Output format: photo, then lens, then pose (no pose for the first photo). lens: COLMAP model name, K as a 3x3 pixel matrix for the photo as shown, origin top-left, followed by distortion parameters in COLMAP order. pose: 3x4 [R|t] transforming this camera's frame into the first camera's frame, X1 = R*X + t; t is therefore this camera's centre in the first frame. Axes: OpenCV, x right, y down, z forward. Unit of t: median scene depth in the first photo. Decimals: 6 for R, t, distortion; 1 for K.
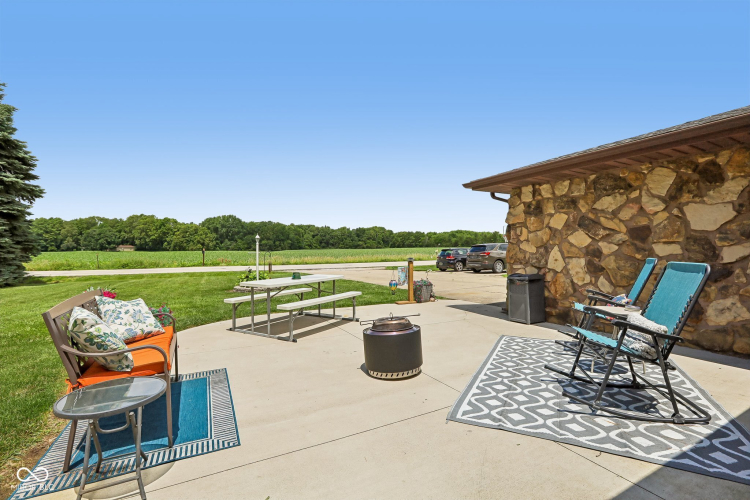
lens RADIAL K [[344.1, 0, 377.1], [0, 344.1, 247.1], [0, 0, 1]] dist [-0.039545, 0.012896]
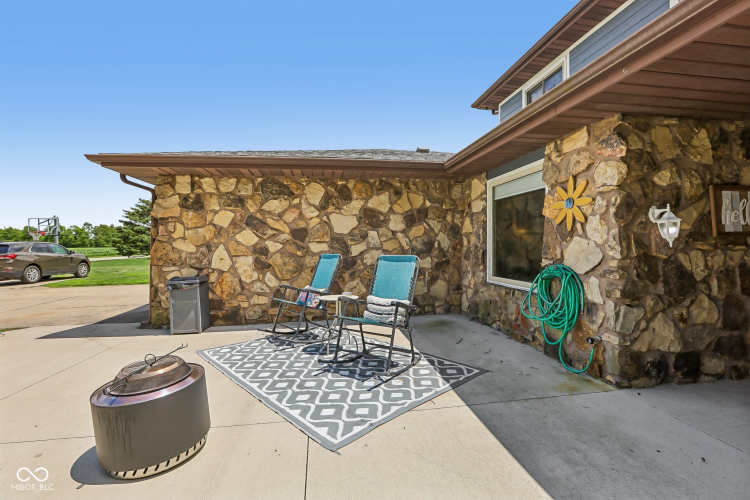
lens RADIAL K [[344.1, 0, 377.3], [0, 344.1, 247.5], [0, 0, 1]] dist [-0.039545, 0.012896]
pose [[0.325221, -0.004355, 0.945628, -0.296789], [0.003102, 0.999989, 0.003539, 0.004088], [-0.945633, 0.001783, 0.325231, 0.345867]]
